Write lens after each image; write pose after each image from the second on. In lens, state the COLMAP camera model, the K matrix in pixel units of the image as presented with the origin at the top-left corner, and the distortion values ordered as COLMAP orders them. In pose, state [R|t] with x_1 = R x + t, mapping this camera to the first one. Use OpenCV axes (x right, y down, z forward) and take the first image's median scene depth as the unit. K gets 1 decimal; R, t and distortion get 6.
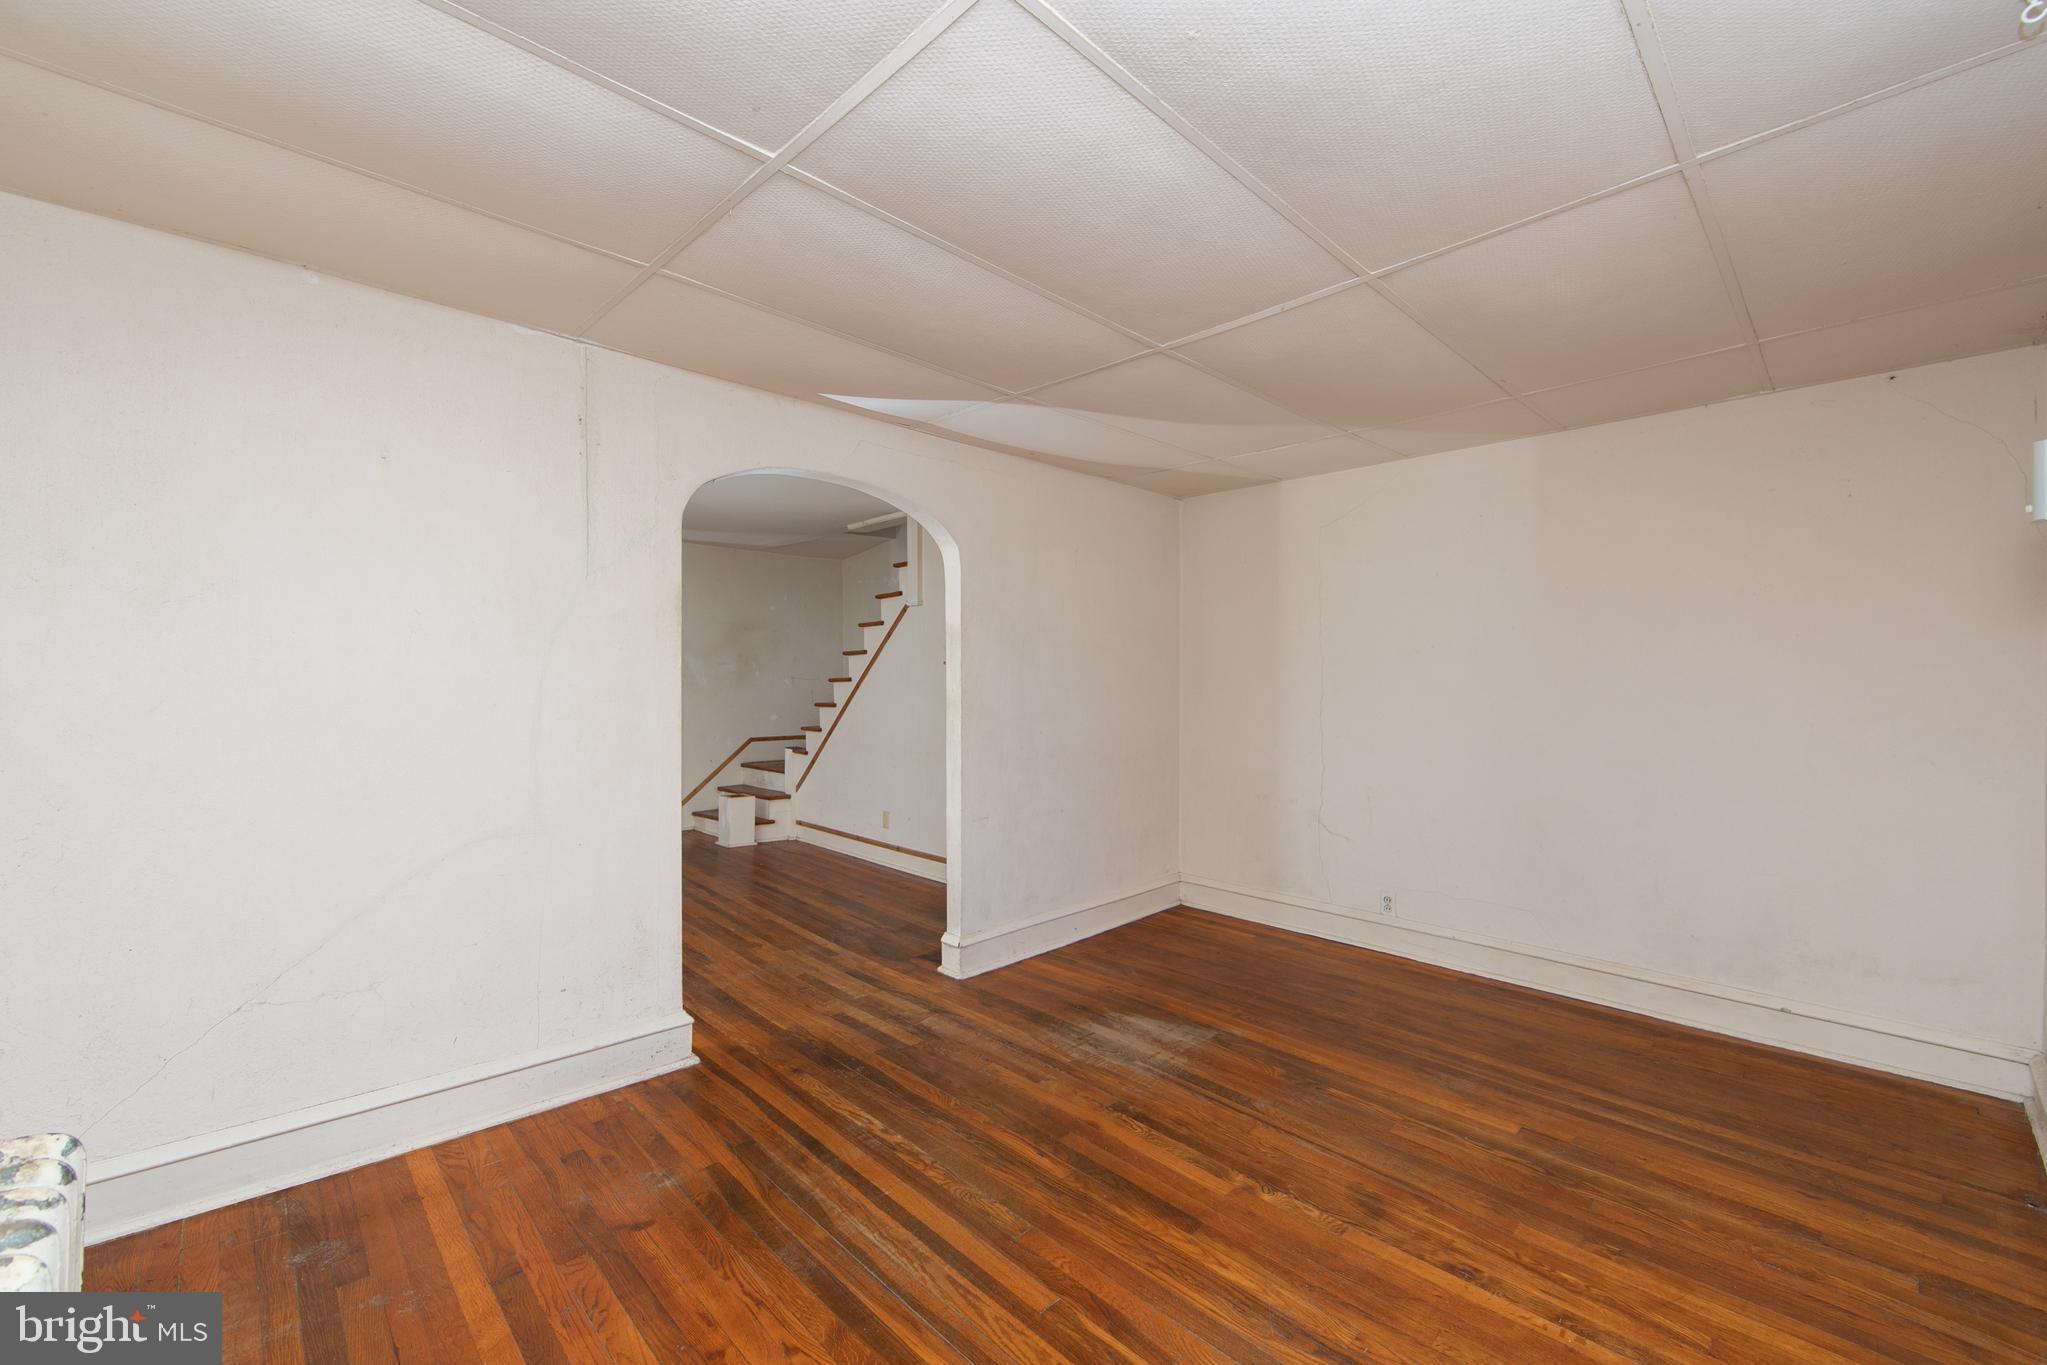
lens RADIAL K [[825.9, 0, 1027.6], [0, 825.9, 674.9], [0, 0, 1]] dist [-0.006647, 0.000112]
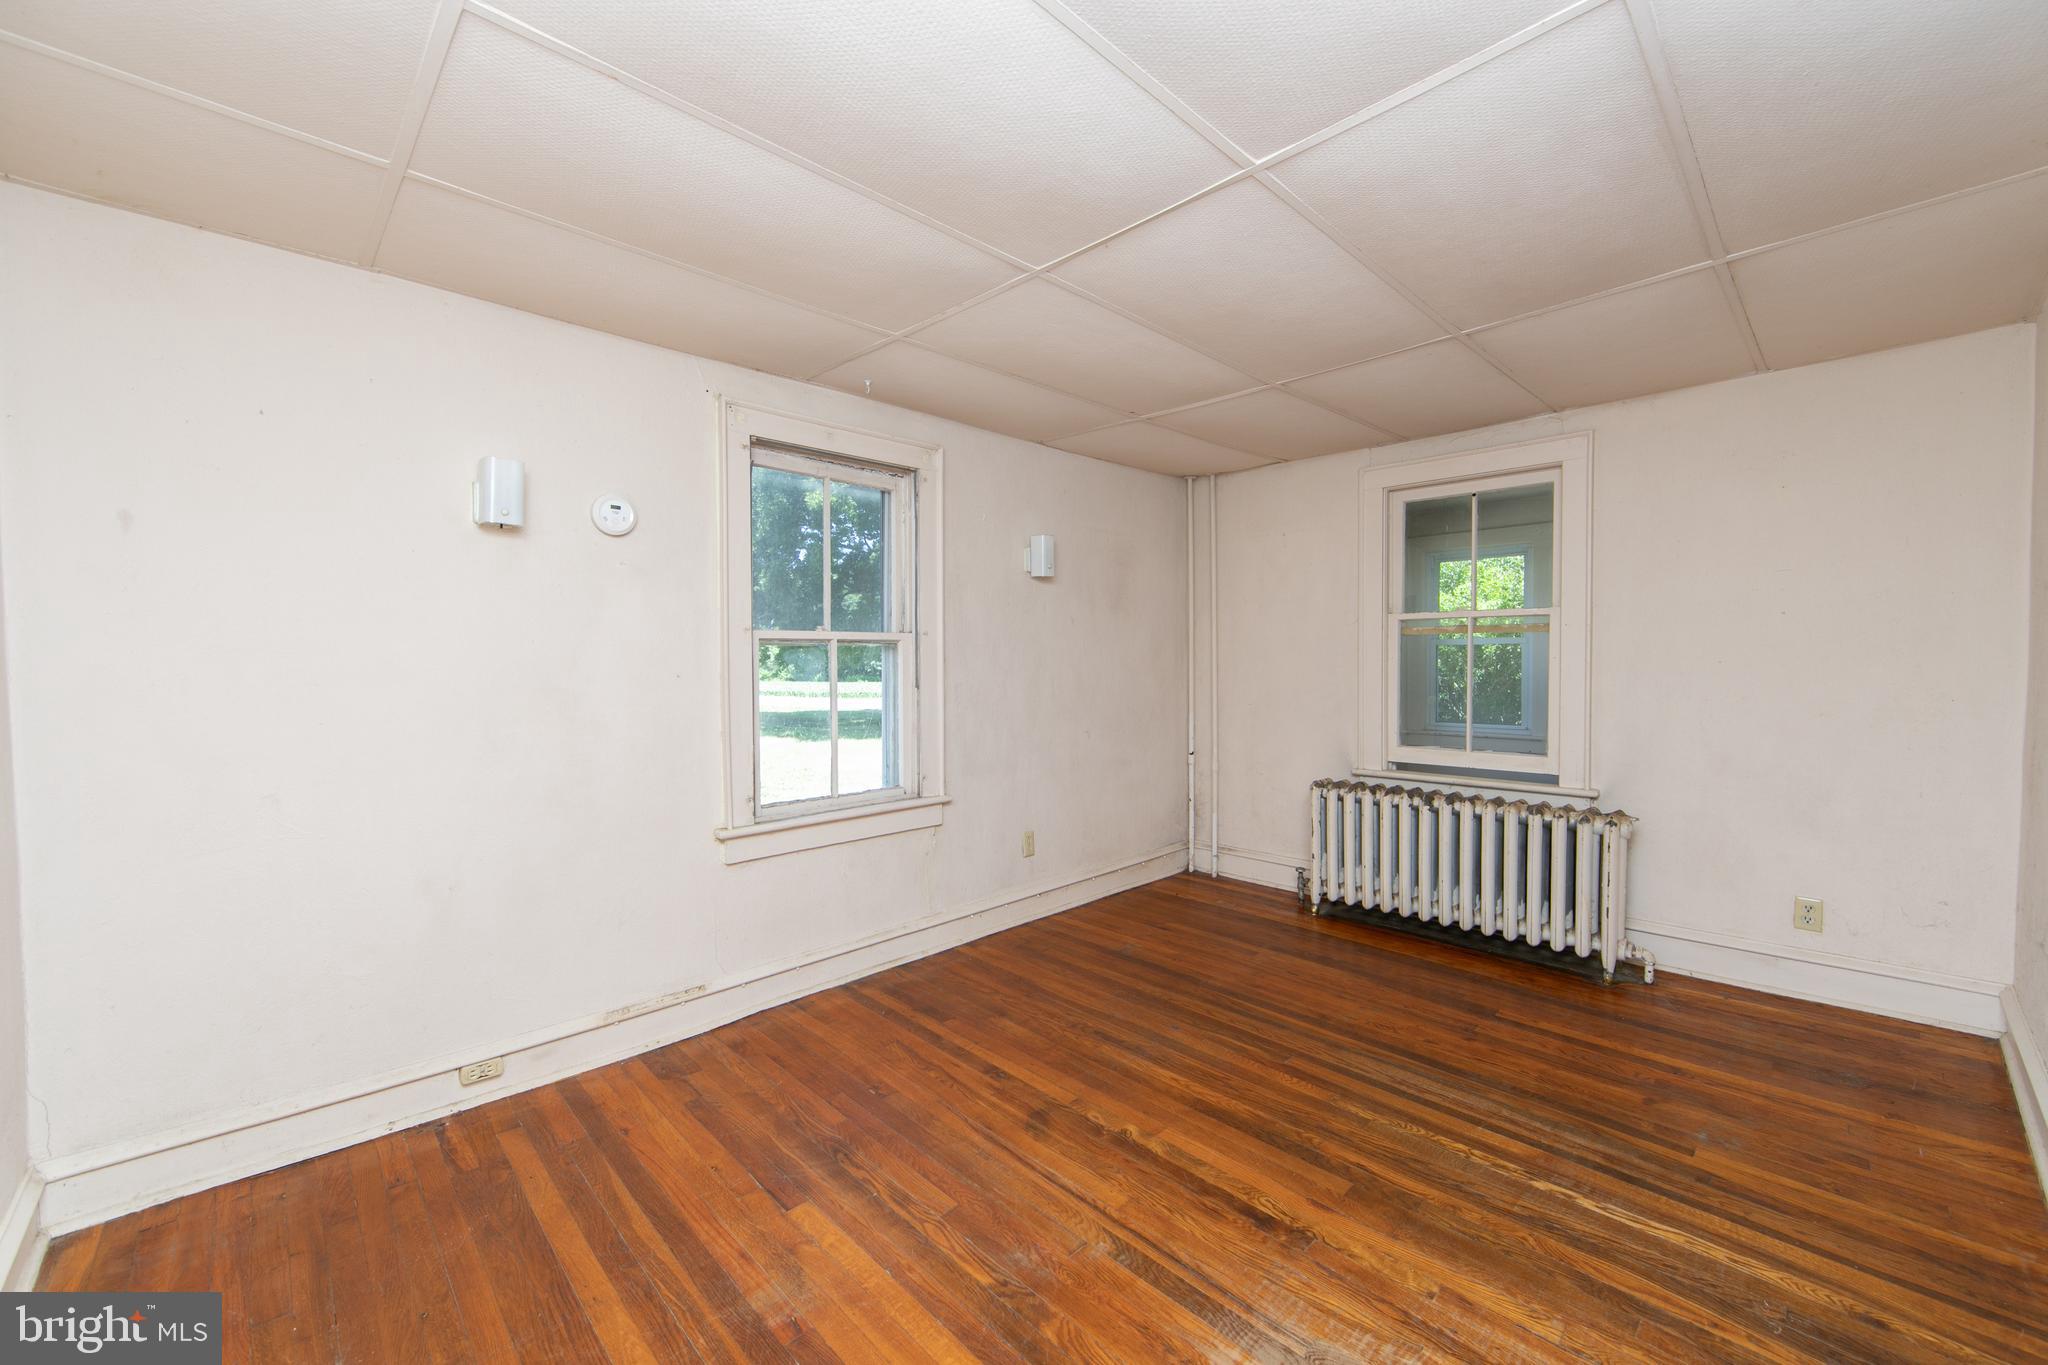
lens RADIAL K [[800.2, 0, 1028.2], [0, 800.2, 680.2], [0, 0, 1]] dist [-0.003049, -0.000334]
pose [[-0.999989, 0.001090, 0.004628, 0.365088], [0.001235, 0.999502, 0.031520, 0.006891], [-0.004591, 0.031526, -0.999492, 1.777570]]
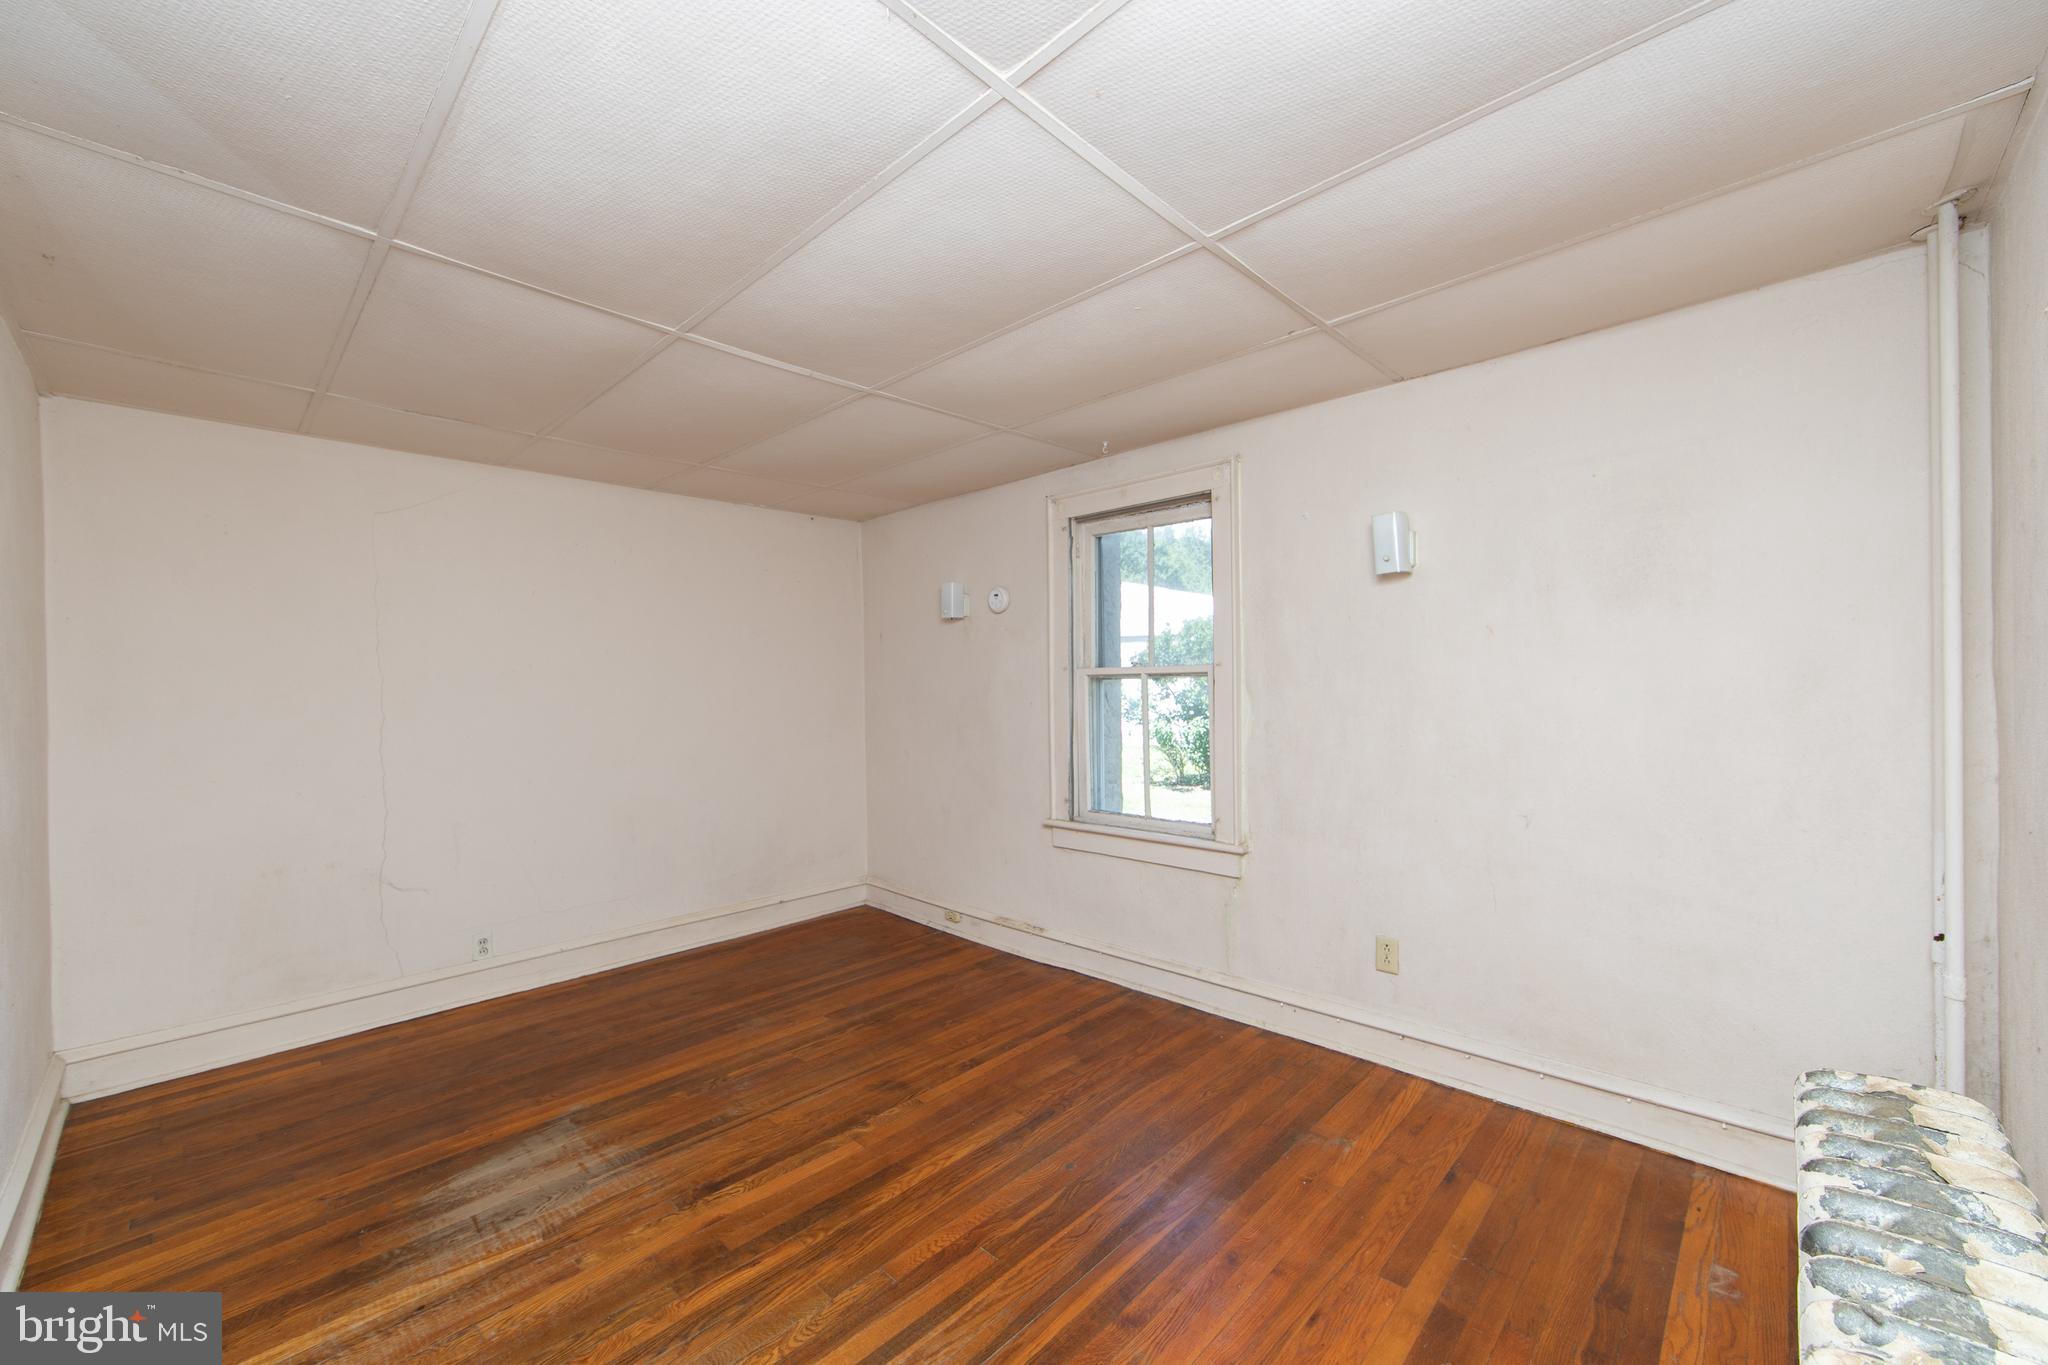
lens RADIAL K [[800.2, 0, 1028.2], [0, 800.2, 680.2], [0, 0, 1]] dist [-0.003049, -0.000334]
pose [[-0.032425, 0.001042, 0.999474, -0.764185], [0.015599, 0.999878, -0.000536, -0.009857], [-0.999352, 0.015573, -0.032437, 0.696169]]
